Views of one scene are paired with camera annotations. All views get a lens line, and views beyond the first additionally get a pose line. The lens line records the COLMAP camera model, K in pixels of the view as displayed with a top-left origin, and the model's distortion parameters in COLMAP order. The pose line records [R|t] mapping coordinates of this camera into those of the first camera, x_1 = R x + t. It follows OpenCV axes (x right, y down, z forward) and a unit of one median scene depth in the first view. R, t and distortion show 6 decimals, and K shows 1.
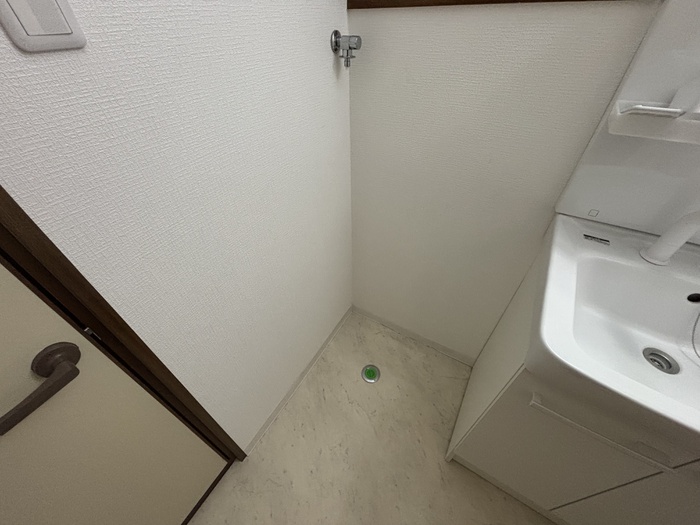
lens RADIAL K [[282.9, 0, 350.7], [0, 282.9, 259.6], [0, 0, 1]] dist [-0.002083, 0.000566]
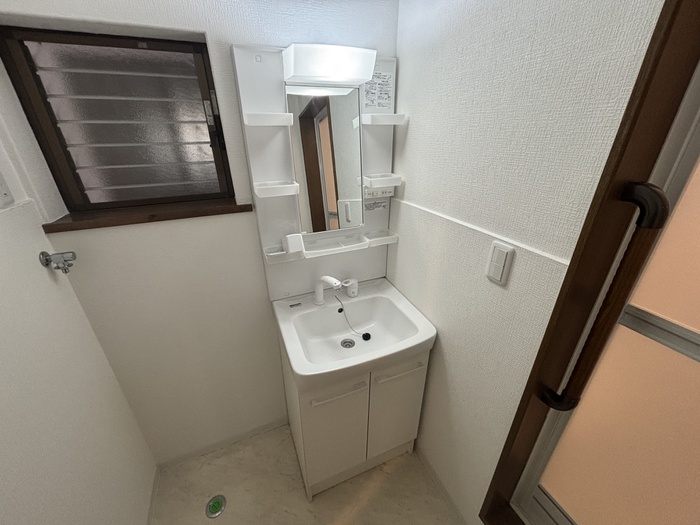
lens RADIAL K [[282.9, 0, 349.8], [0, 282.9, 258.0], [0, 0, 1]] dist [-0.002083, 0.000566]
pose [[0.585891, -0.327479, 0.741276, -0.187079], [0.536609, 0.842224, -0.052050, -0.044999], [-0.607275, 0.428271, 0.669179, -0.571740]]
